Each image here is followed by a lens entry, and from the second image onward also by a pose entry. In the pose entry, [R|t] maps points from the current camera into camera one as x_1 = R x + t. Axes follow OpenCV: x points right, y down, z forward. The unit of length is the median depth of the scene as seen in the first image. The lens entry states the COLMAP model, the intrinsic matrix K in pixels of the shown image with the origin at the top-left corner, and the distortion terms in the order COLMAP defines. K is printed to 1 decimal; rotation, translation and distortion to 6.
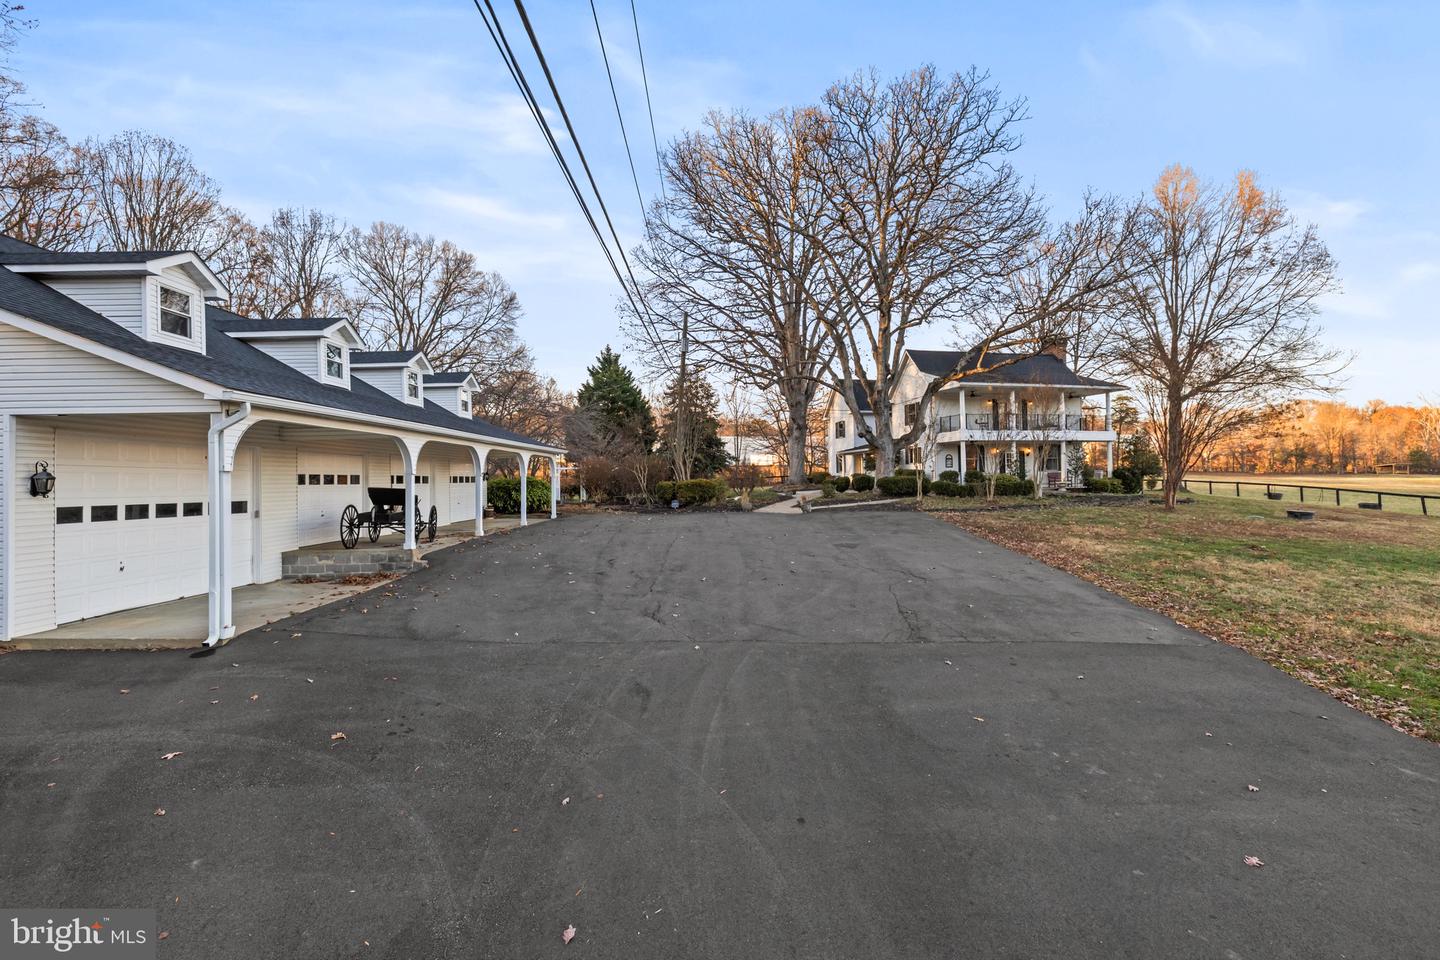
lens RADIAL K [[609.3, 0, 730.4], [0, 609.3, 475.8], [0, 0, 1]] dist [0.005980, 0.000213]
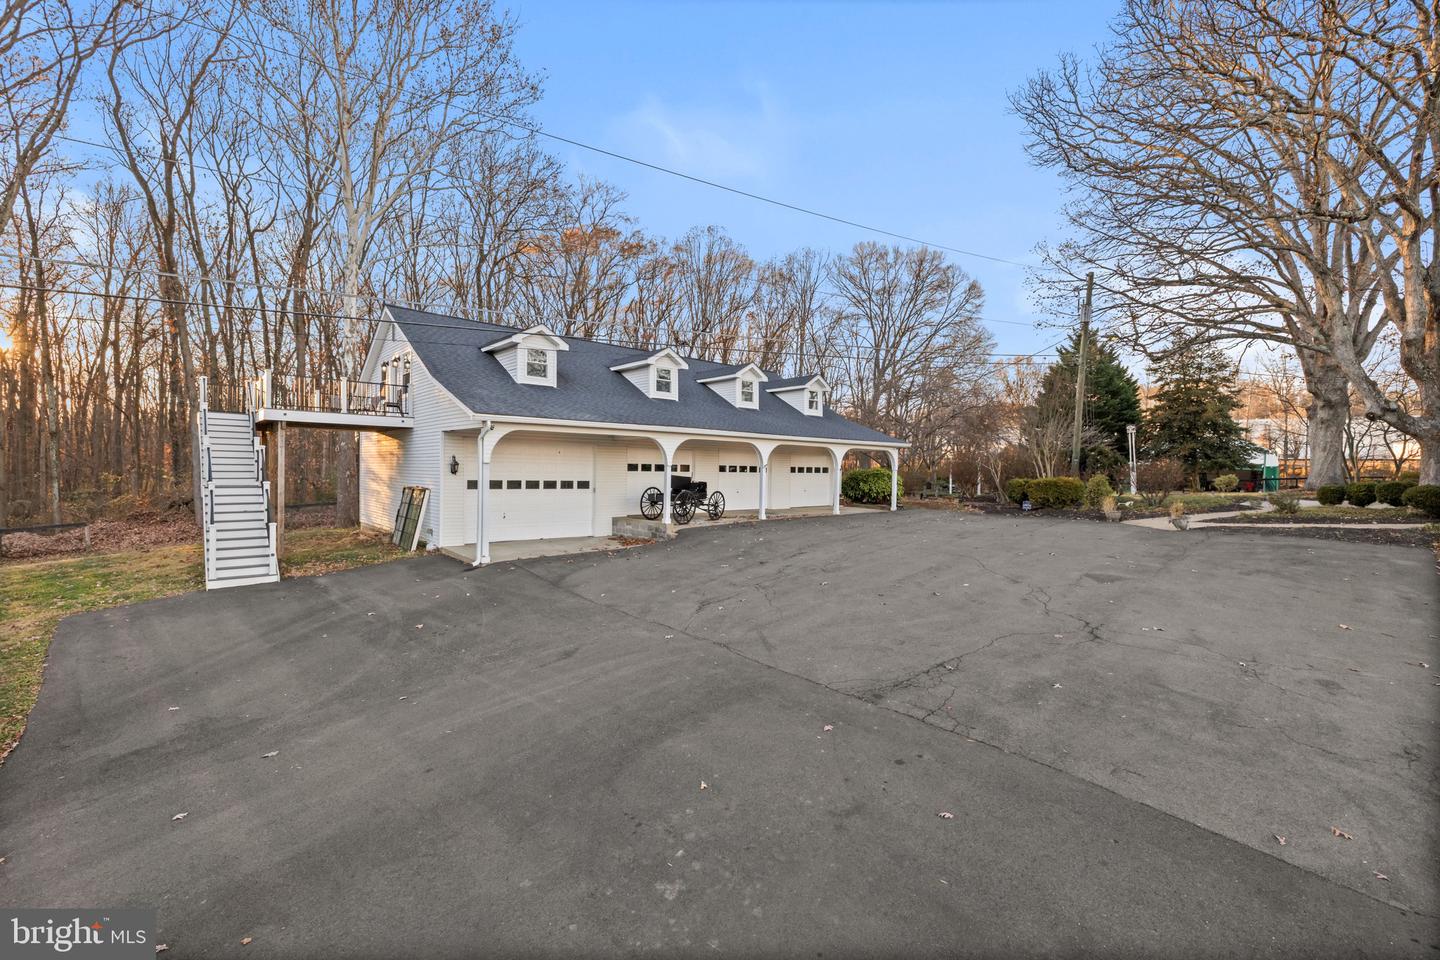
lens RADIAL K [[609.3, 0, 731.7], [0, 609.3, 472.9], [0, 0, 1]] dist [0.005980, 0.000213]
pose [[0.667651, 0.030274, -0.743859, 0.808697], [-0.021848, 0.999539, 0.021070, -0.026016], [0.744154, 0.002184, 0.668005, 0.385069]]
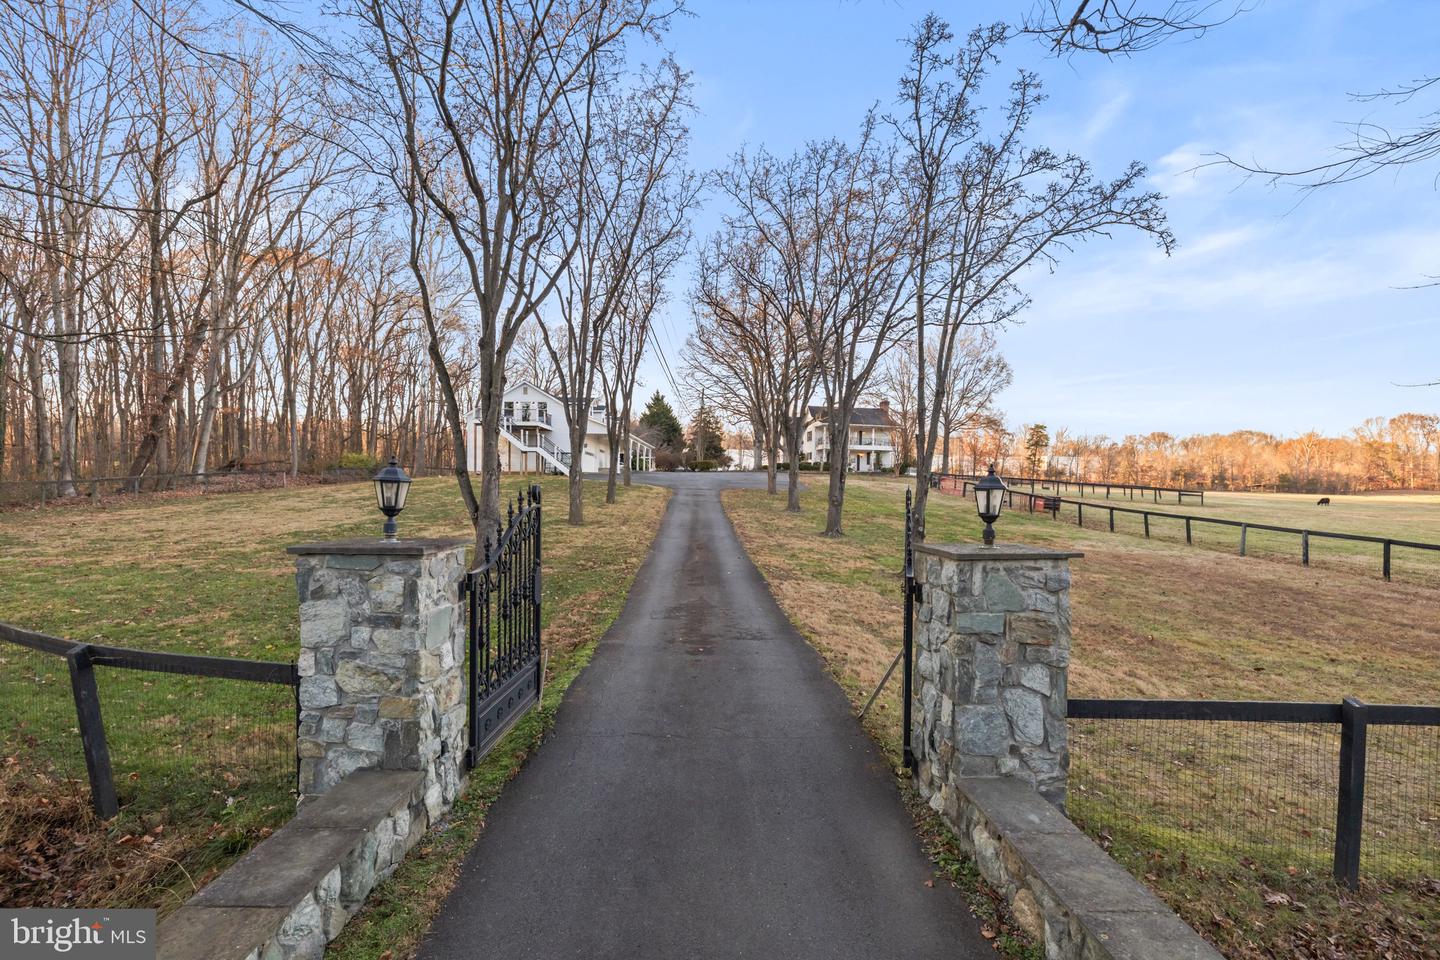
lens RADIAL K [[609.3, 0, 723.4], [0, 609.3, 480.5], [0, 0, 1]] dist [0.005980, 0.000213]
pose [[0.998543, 0.042014, -0.033854, 0.318763], [-0.043090, 0.998568, -0.031713, 0.549842], [0.032473, 0.033125, 0.998924, -4.617233]]
